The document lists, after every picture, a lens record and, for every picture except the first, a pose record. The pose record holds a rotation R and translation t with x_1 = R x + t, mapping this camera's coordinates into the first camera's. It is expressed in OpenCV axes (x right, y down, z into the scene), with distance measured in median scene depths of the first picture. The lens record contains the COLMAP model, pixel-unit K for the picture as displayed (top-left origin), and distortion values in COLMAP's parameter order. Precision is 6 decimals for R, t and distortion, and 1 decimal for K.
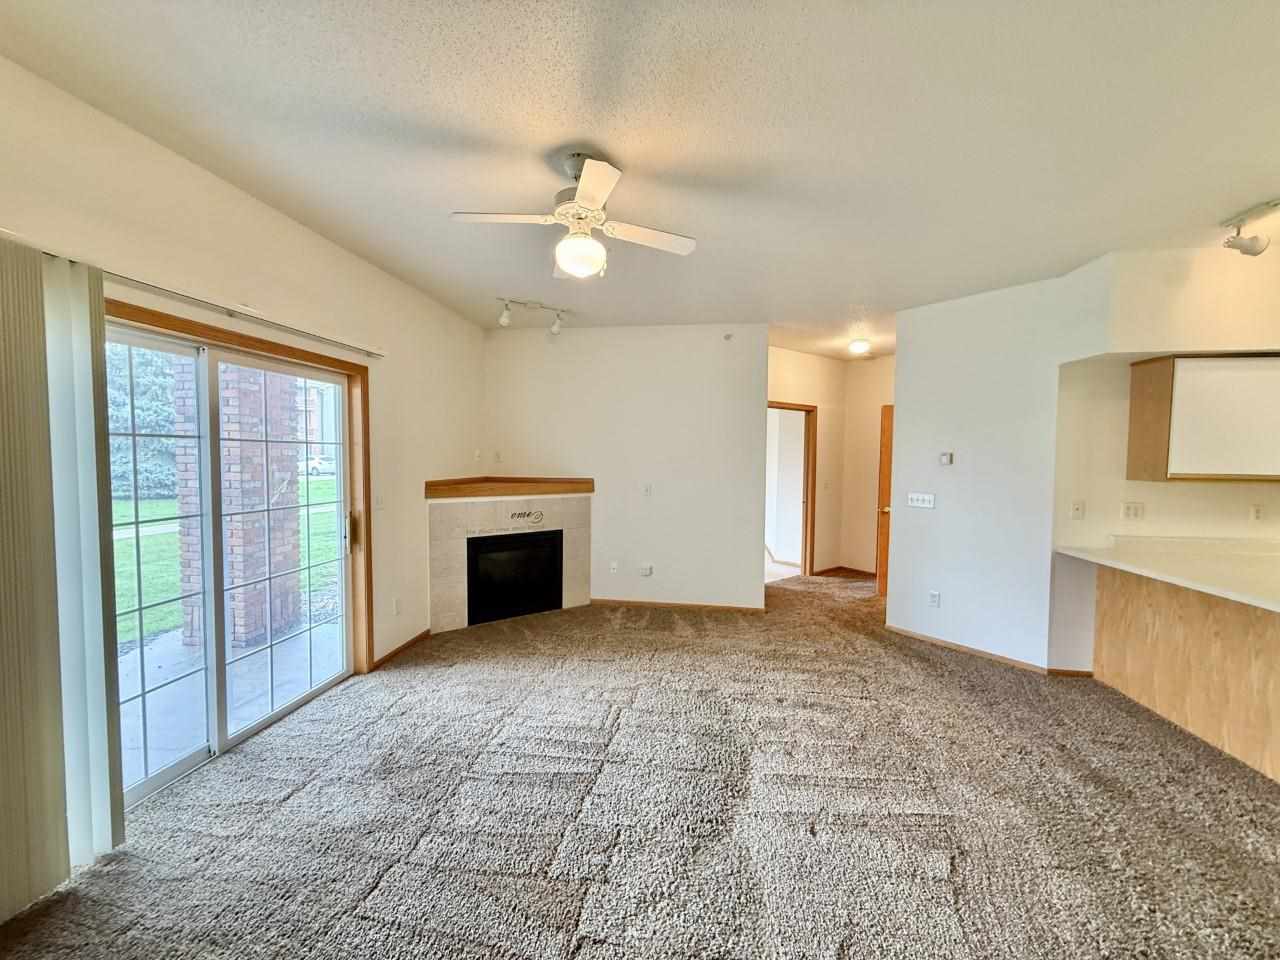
lens RADIAL K [[506.7, 0, 636.1], [0, 506.7, 479.2], [0, 0, 1]] dist [0.001560, 0.000152]
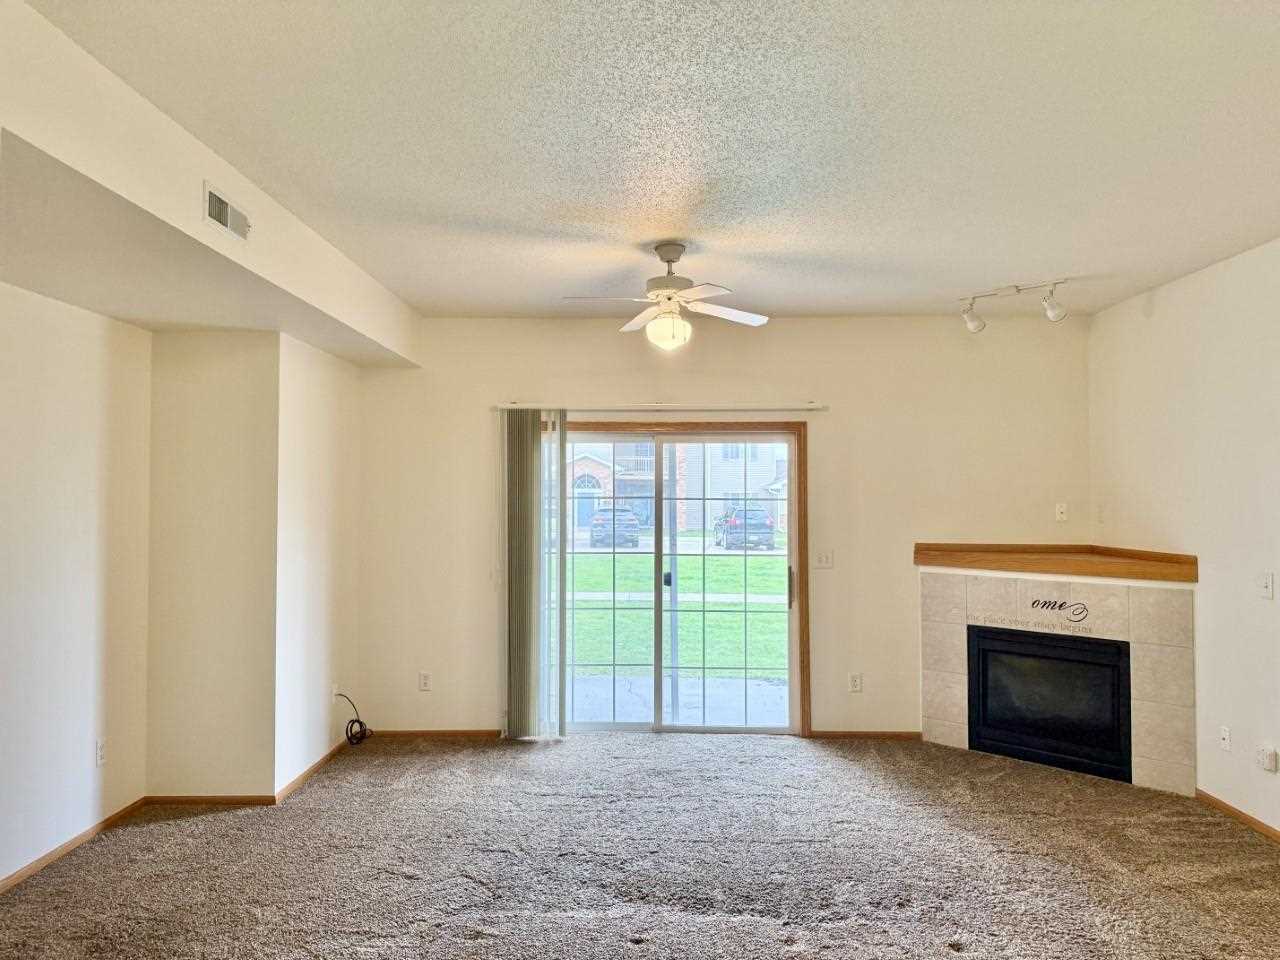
lens RADIAL K [[899.1, 0, 636.0], [0, 899.1, 481.1], [0, 0, 1]] dist [0.098783, -0.125873]
pose [[0.124824, -0.032838, -0.991635, 0.950959], [-0.046127, 0.998179, -0.038861, -0.017817], [0.991106, 0.050591, 0.123082, 0.372484]]
